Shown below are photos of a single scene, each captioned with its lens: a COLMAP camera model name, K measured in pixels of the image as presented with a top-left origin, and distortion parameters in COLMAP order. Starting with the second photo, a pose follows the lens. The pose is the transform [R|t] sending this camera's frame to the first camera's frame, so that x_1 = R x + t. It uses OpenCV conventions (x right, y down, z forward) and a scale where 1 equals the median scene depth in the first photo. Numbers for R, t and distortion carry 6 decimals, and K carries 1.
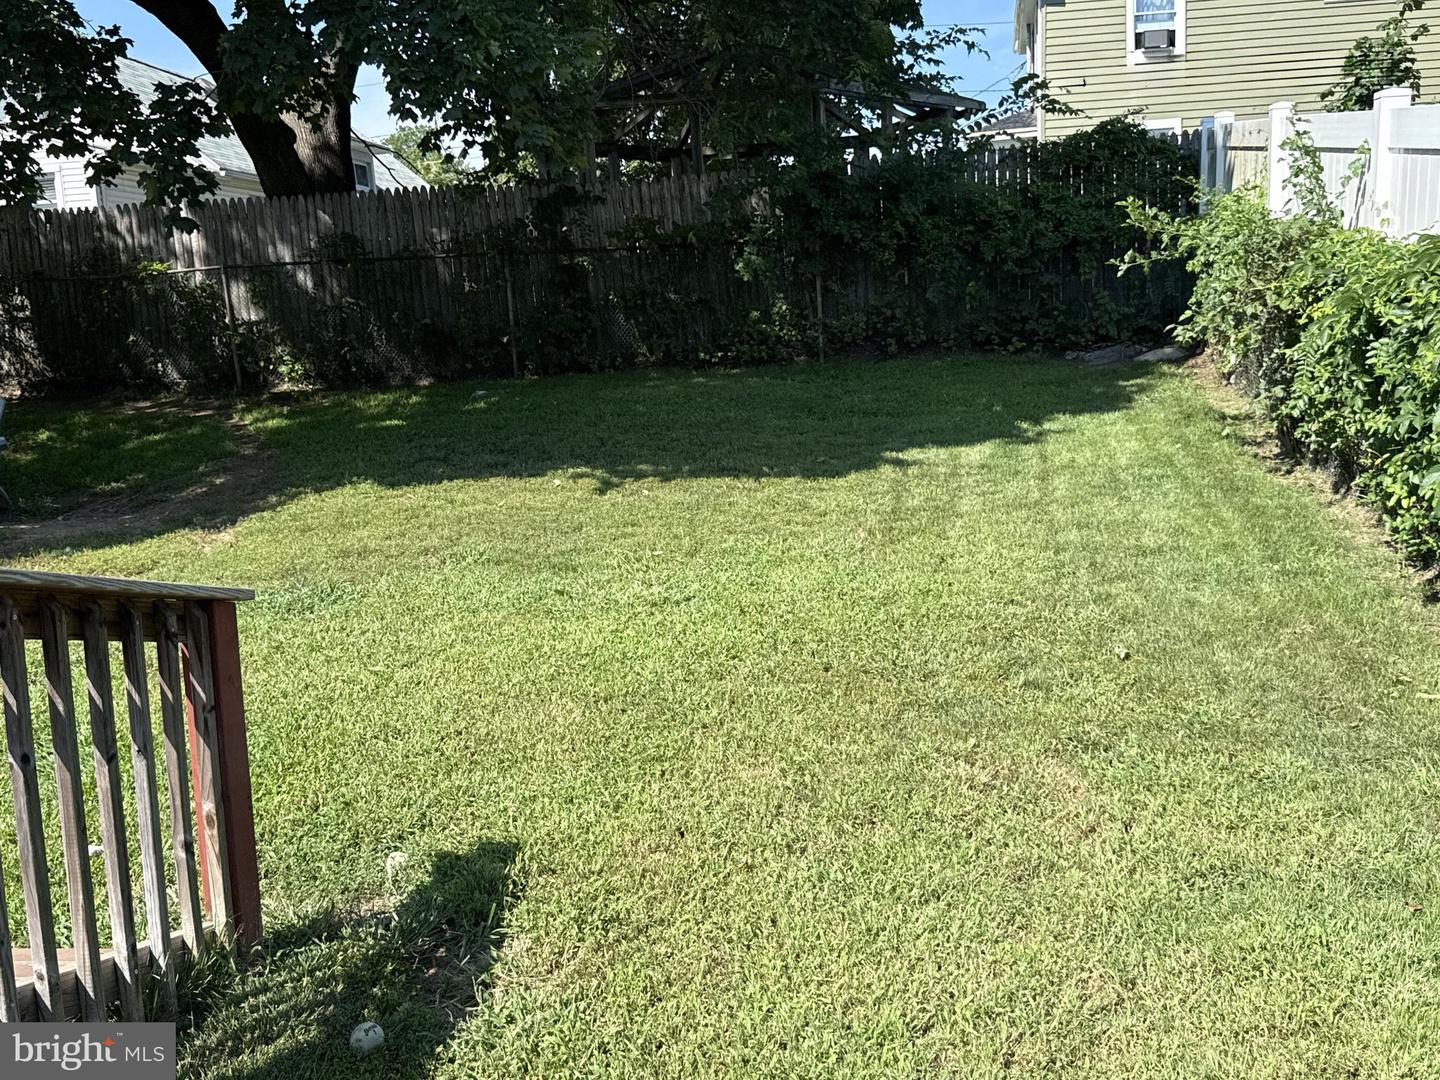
lens RADIAL K [[1353.2, 0, 720.0], [0, 1353.2, 540.0], [0, 0, 1]] dist [0.123205, -0.005528]
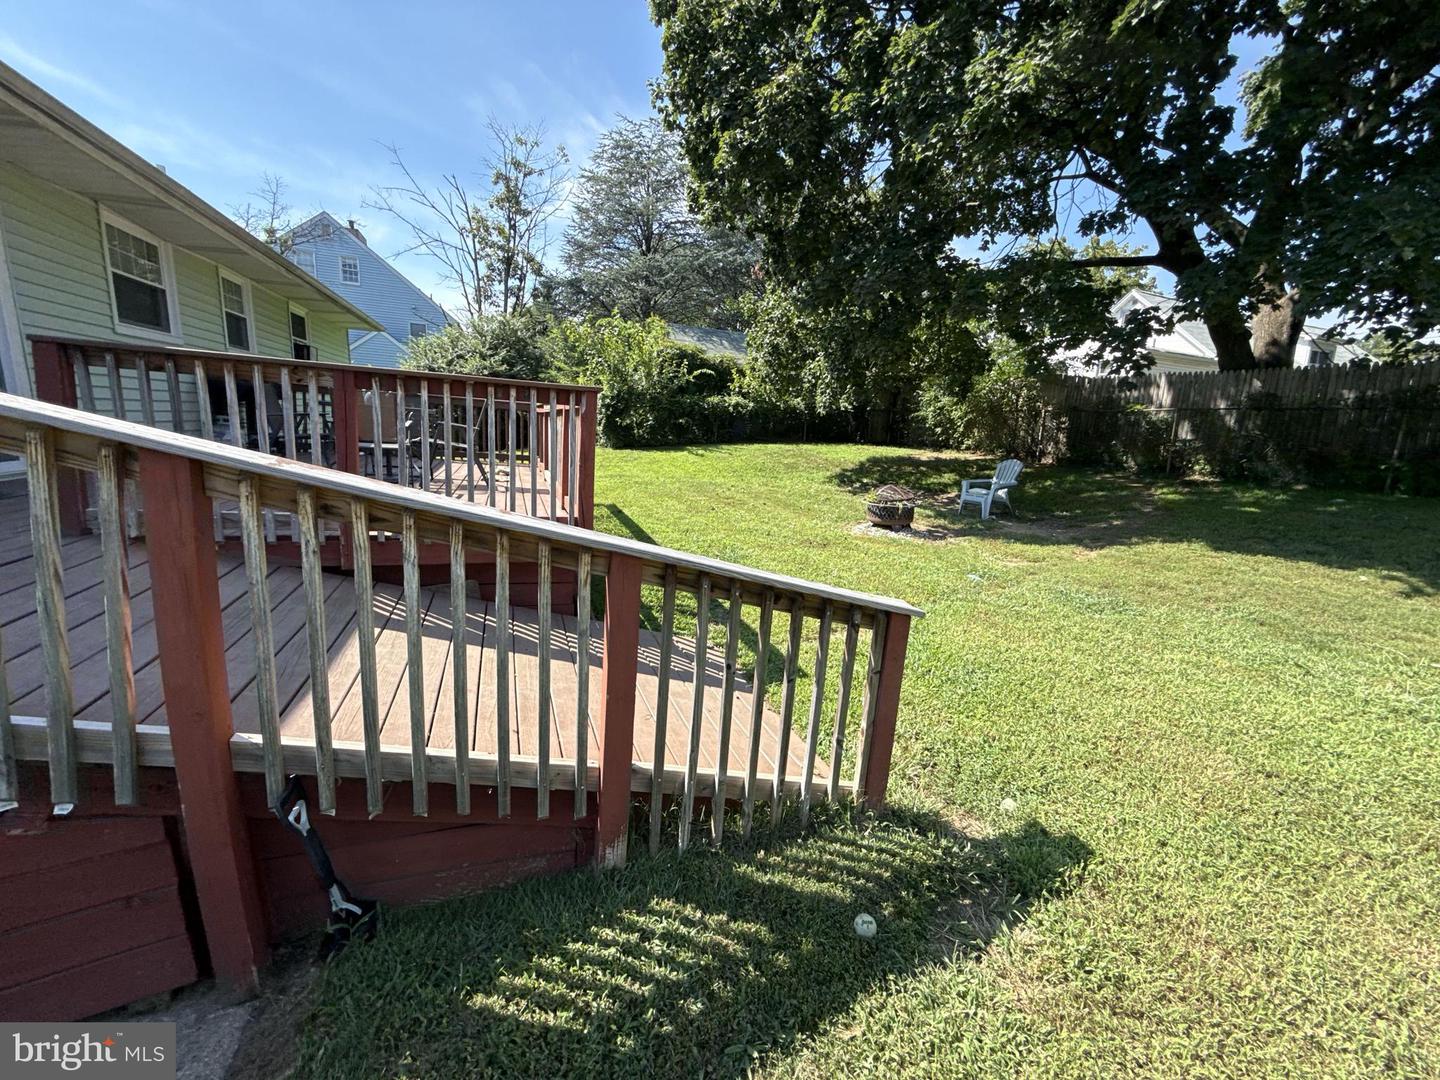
lens RADIAL K [[567.4, 0, 720.0], [0, 567.4, 540.0], [0, 0, 1]] dist [-0.008591, 0.000053]
pose [[0.487928, 0.244476, -0.837949, 0.028158], [-0.207650, 0.964928, 0.160610, -0.039076], [0.847825, 0.095633, 0.521581, 0.176268]]
